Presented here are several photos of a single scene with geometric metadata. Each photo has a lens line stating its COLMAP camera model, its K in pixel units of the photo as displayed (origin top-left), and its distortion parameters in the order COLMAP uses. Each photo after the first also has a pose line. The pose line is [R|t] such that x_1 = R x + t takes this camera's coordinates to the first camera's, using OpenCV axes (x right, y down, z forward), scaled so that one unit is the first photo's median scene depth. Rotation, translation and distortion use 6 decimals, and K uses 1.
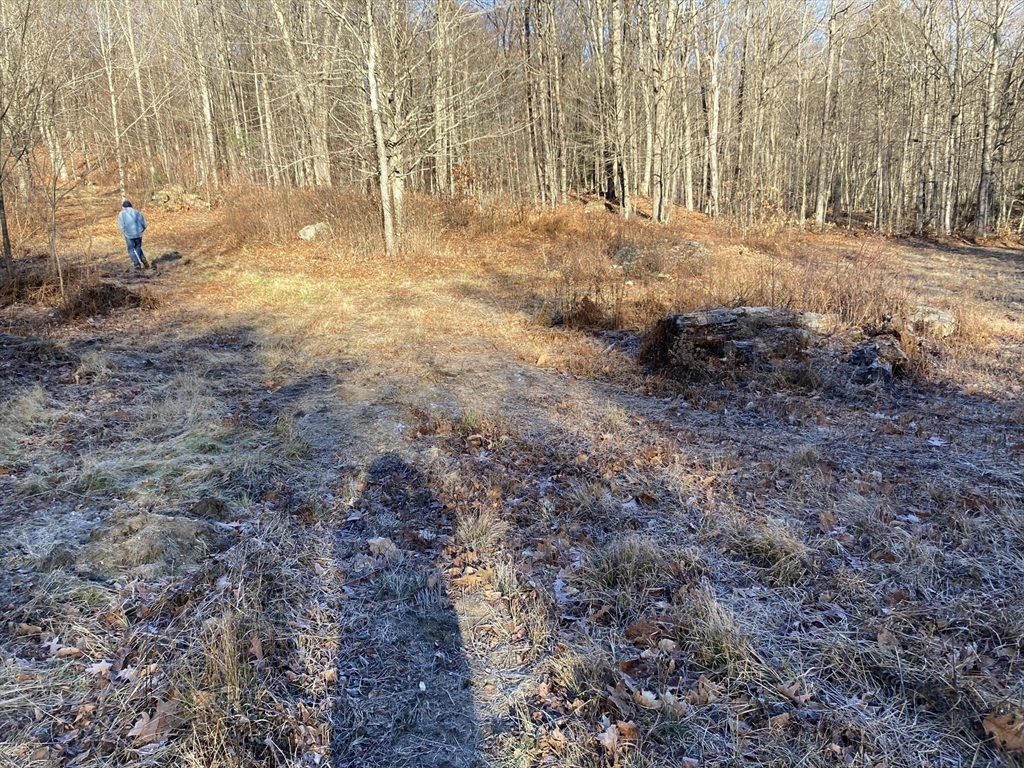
lens RADIAL K [[826.3, 0, 512.7], [0, 826.3, 387.0], [0, 0, 1]] dist [-0.003941, 0.000491]
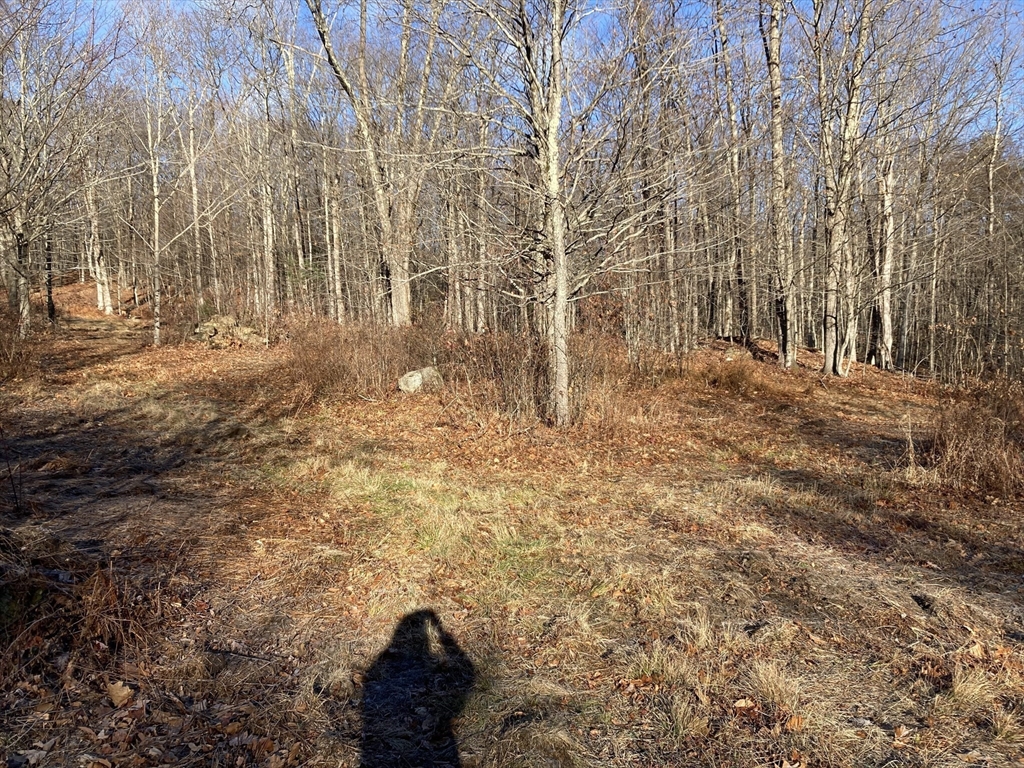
lens RADIAL K [[826.3, 0, 512.5], [0, 826.3, 380.3], [0, 0, 1]] dist [-0.003941, 0.000491]
pose [[0.998837, 0.021537, -0.043148, -0.116364], [-0.028974, 0.983251, -0.179941, -0.058486], [0.038550, 0.180982, 0.982731, 0.286677]]
